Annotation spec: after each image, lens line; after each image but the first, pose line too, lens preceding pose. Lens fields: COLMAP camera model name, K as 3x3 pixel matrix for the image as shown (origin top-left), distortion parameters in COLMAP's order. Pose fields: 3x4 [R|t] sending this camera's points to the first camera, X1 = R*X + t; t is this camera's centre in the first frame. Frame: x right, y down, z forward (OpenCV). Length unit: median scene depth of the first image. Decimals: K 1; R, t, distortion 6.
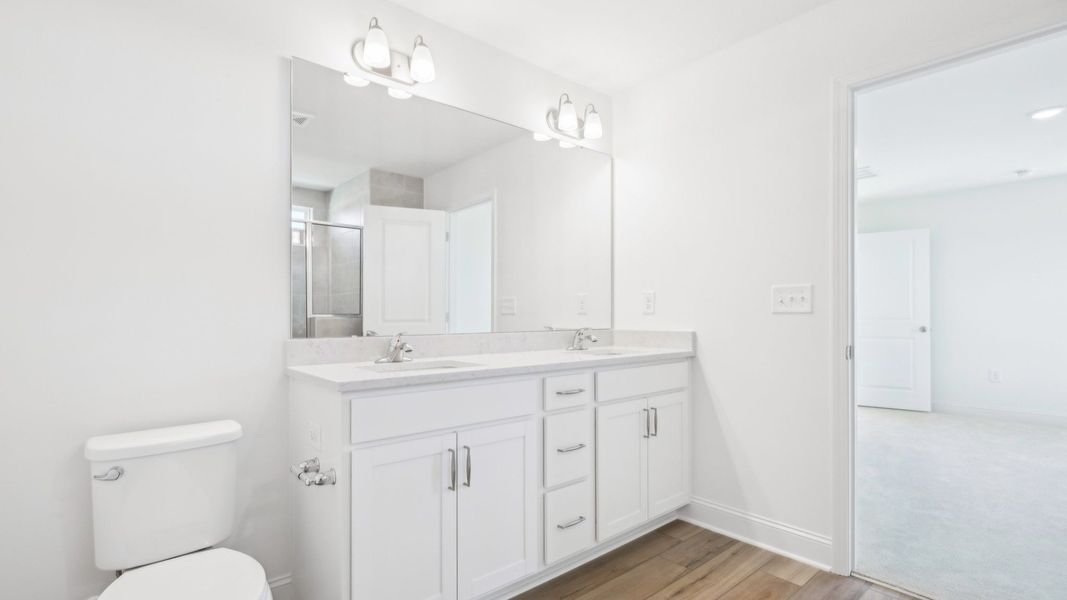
lens RADIAL K [[420.1, 0, 534.1], [0, 420.1, 304.2], [0, 0, 1]] dist [-0.000797, 0.000066]
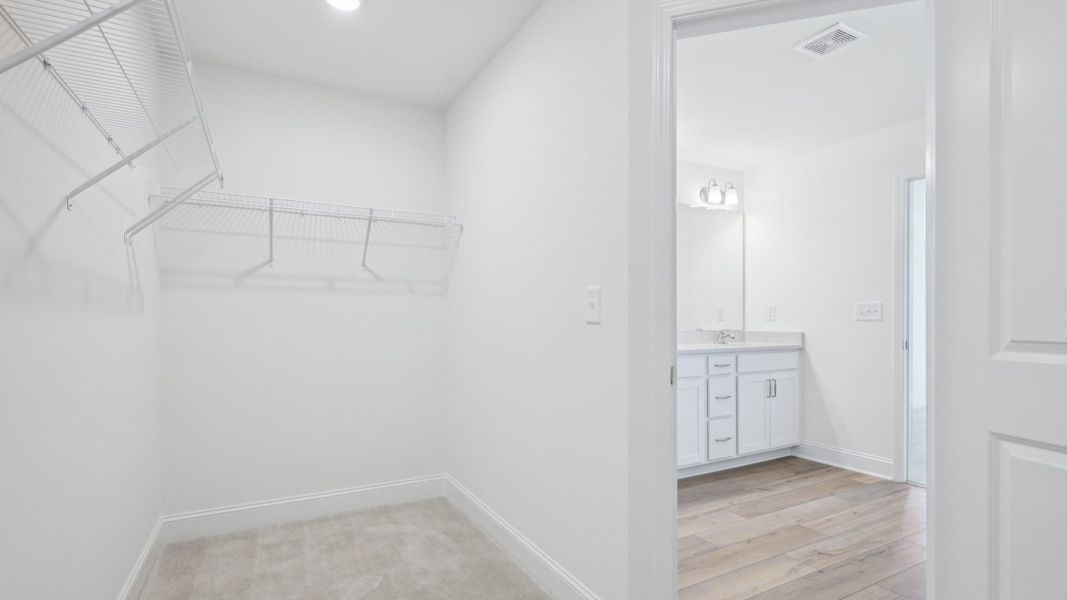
lens RADIAL K [[467.0, 0, 535.0], [0, 467.0, 314.1], [0, 0, 1]] dist [-0.001393, -0.000030]
pose [[0.979967, -0.004054, -0.199119, -0.257170], [0.007647, 0.999821, 0.017280, -0.040310], [0.199013, -0.018457, 0.979823, -0.936409]]
